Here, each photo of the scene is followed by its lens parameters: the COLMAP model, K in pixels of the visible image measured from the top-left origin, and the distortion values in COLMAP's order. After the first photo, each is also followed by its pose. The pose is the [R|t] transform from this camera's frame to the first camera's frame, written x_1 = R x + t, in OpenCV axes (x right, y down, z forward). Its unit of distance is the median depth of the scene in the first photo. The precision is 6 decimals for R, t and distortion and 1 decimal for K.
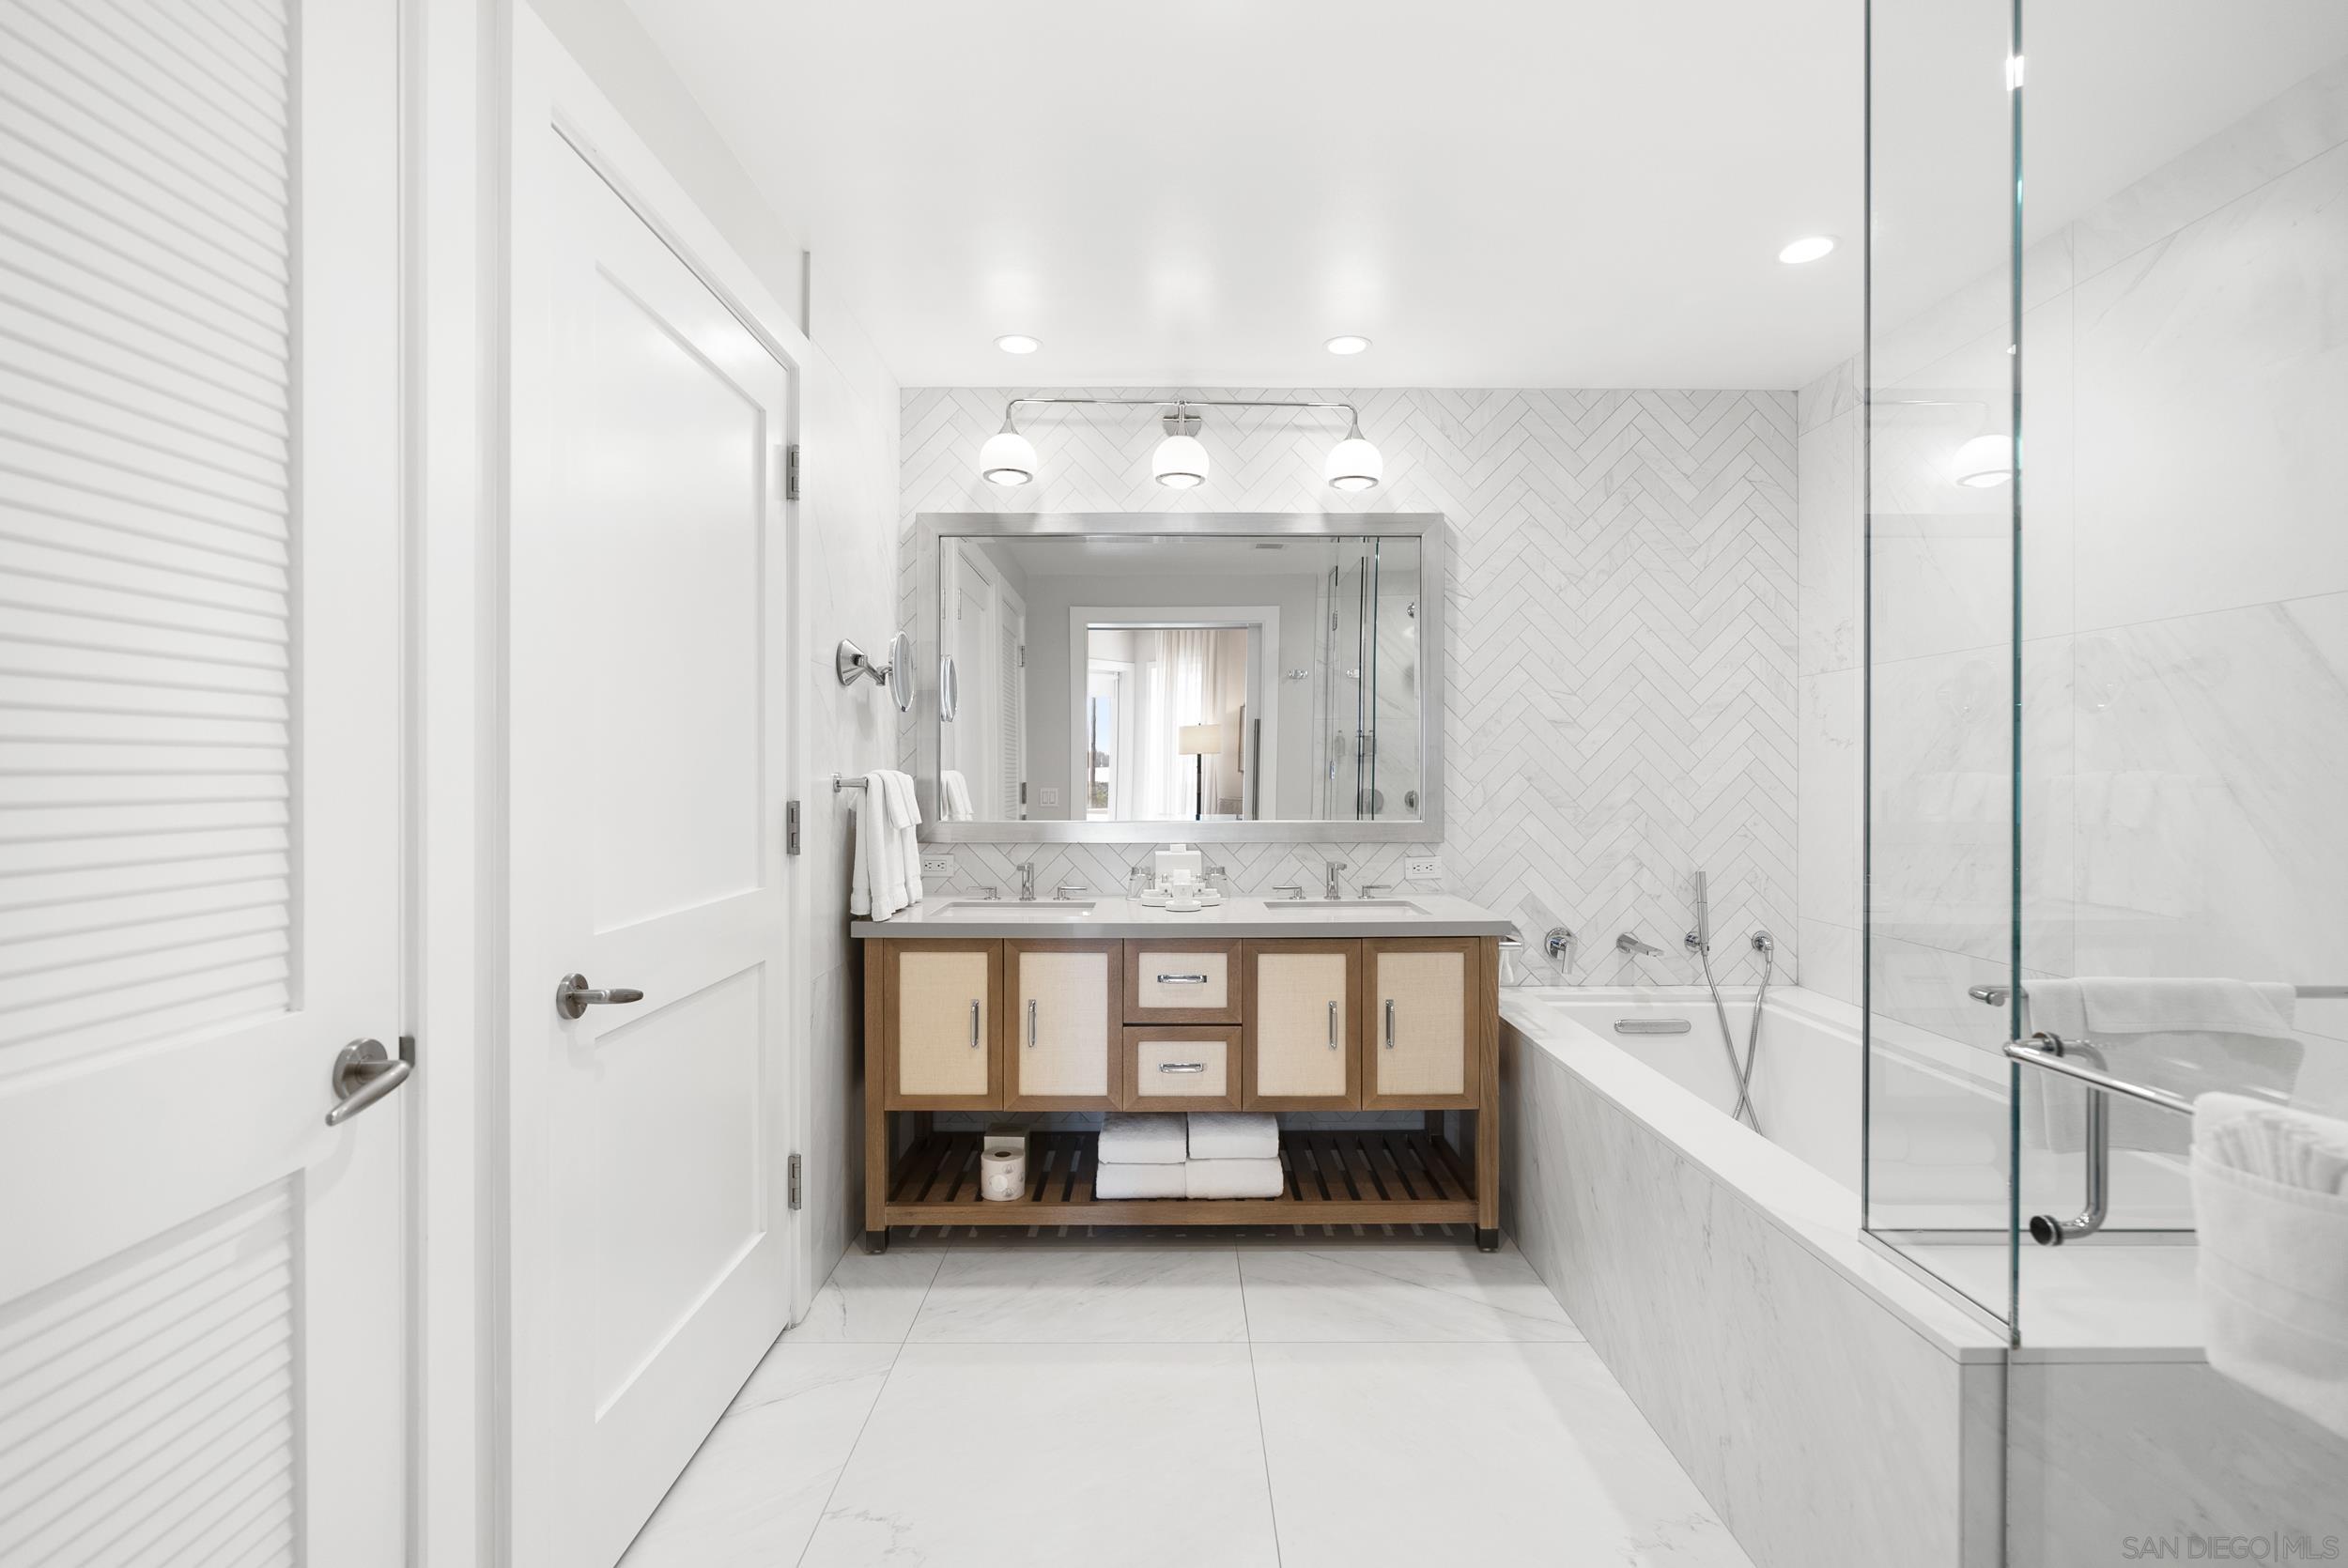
lens RADIAL K [[1071.1, 0, 1181.1], [0, 1071.1, 774.4], [0, 0, 1]] dist [-0.008078, 0.001675]
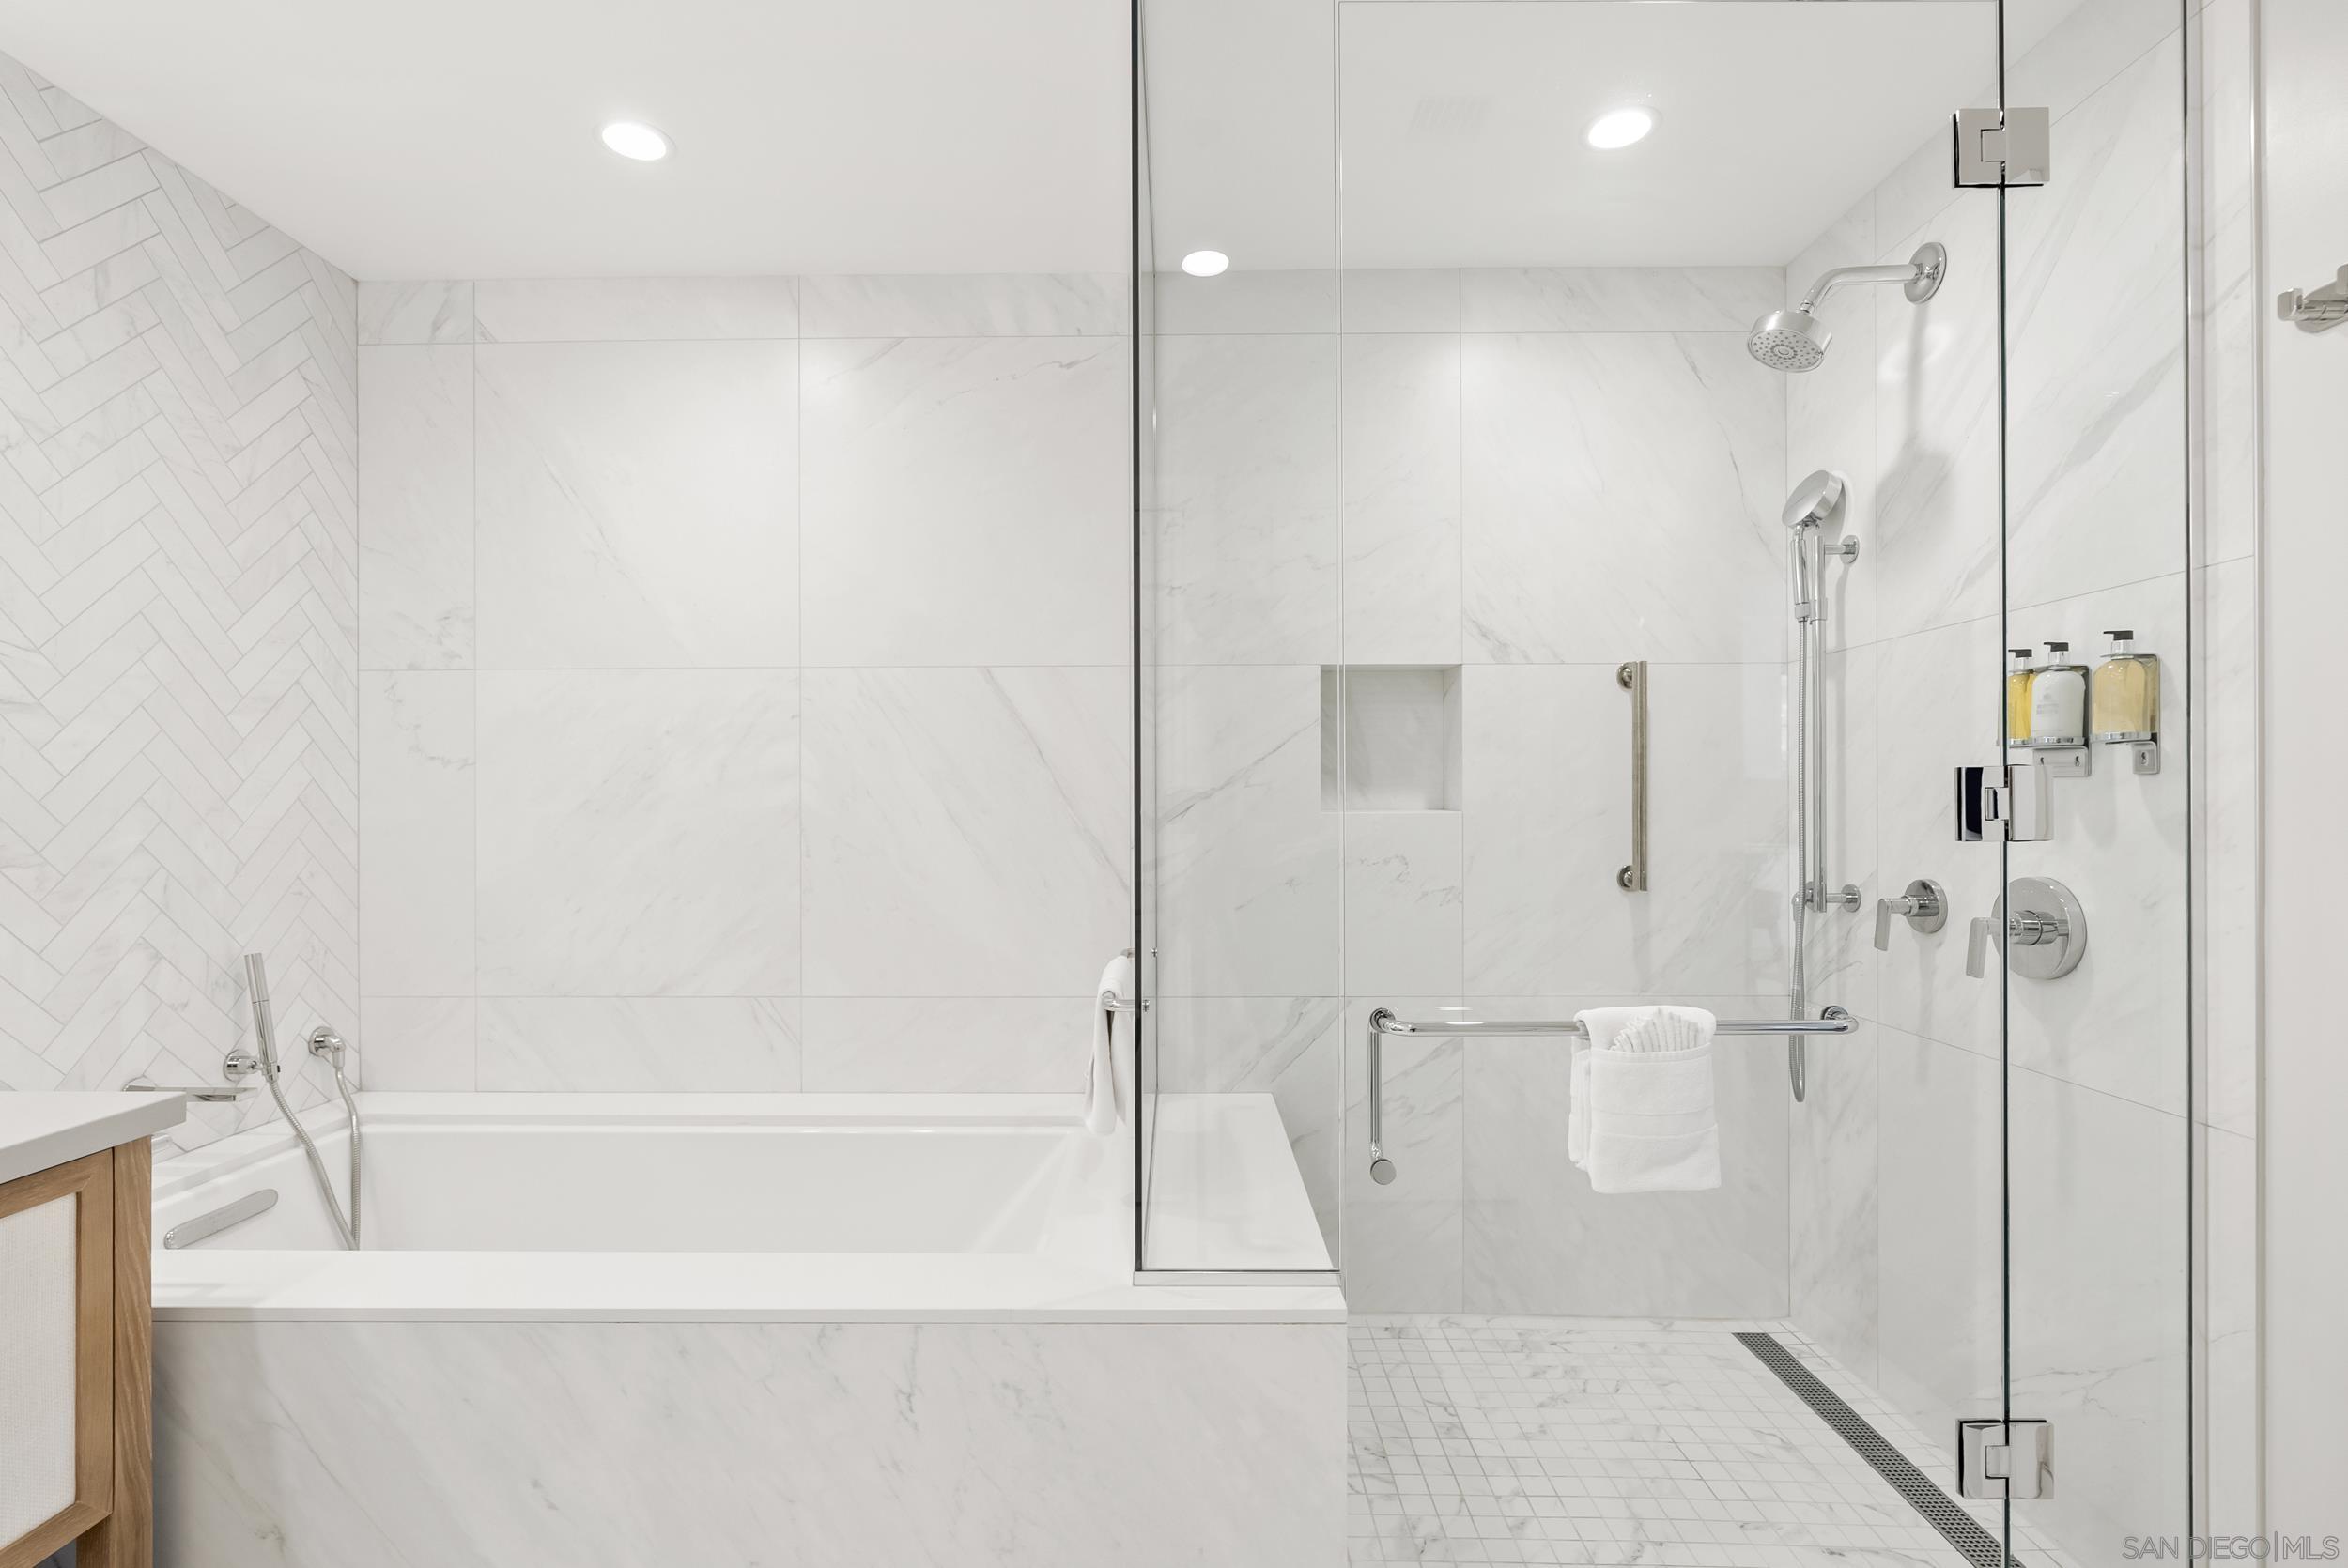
lens RADIAL K [[1071.1, 0, 1154.3], [0, 1071.1, 806.4], [0, 0, 1]] dist [-0.008078, 0.001675]
pose [[0.035335, -0.002061, 0.999373, -0.137988], [0.008446, 0.999963, 0.001764, 0.005310], [-0.999340, 0.008379, 0.035351, 0.431206]]
